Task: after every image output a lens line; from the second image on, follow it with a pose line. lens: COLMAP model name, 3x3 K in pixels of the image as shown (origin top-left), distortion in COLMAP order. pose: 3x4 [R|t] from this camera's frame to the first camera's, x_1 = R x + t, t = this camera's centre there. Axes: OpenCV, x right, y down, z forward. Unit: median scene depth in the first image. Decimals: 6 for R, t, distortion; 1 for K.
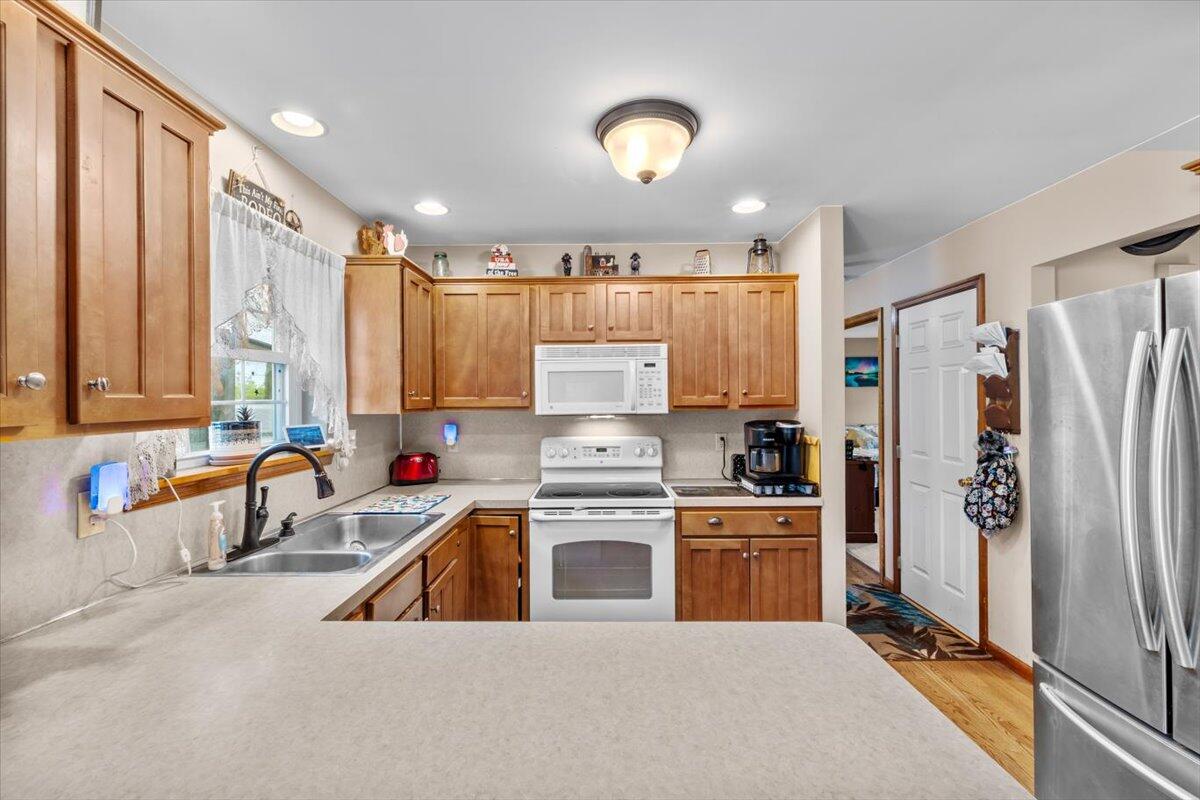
lens RADIAL K [[509.6, 0, 600.0], [0, 509.6, 400.0], [0, 0, 1]] dist [-0.010279, 0.000634]
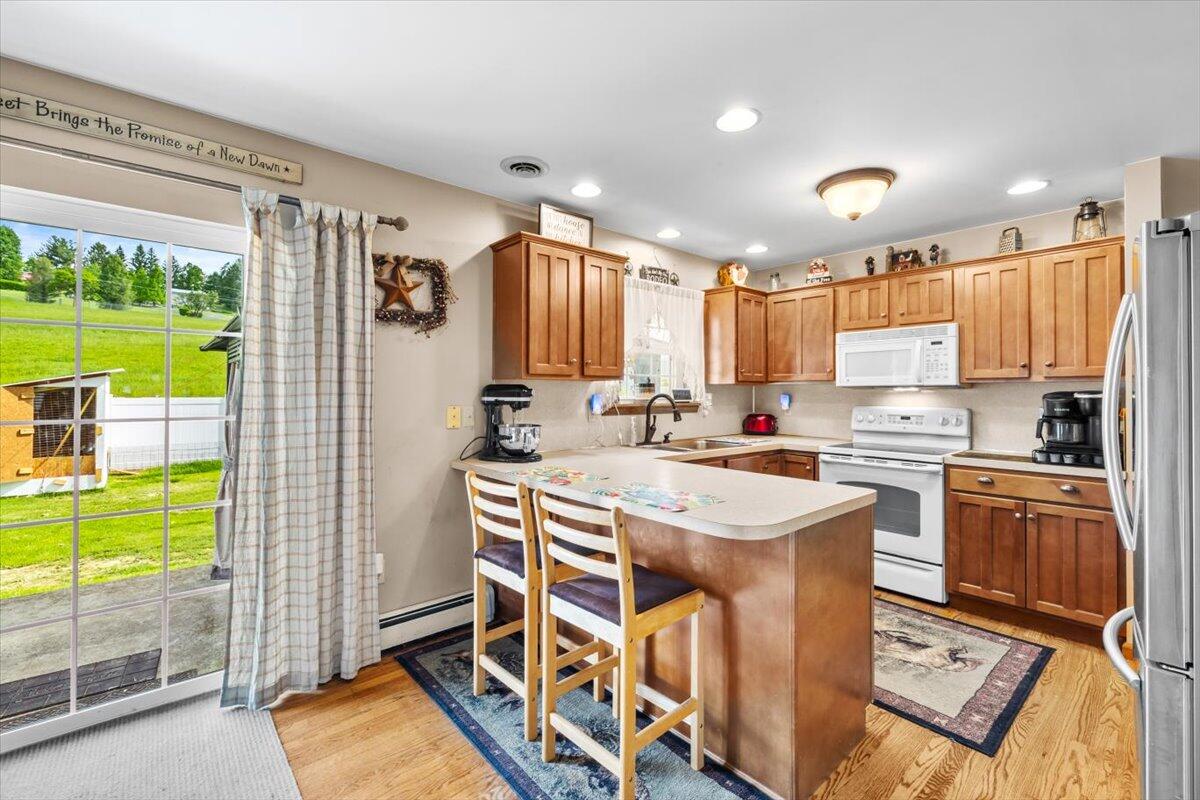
lens RADIAL K [[509.6, 0, 600.0], [0, 509.6, 400.0], [0, 0, 1]] dist [-0.010279, 0.000634]
pose [[0.671049, 0.018503, -0.741182, 0.469777], [-0.006905, 0.999801, 0.018707, 0.047430], [0.741381, -0.007435, 0.671044, -0.359401]]
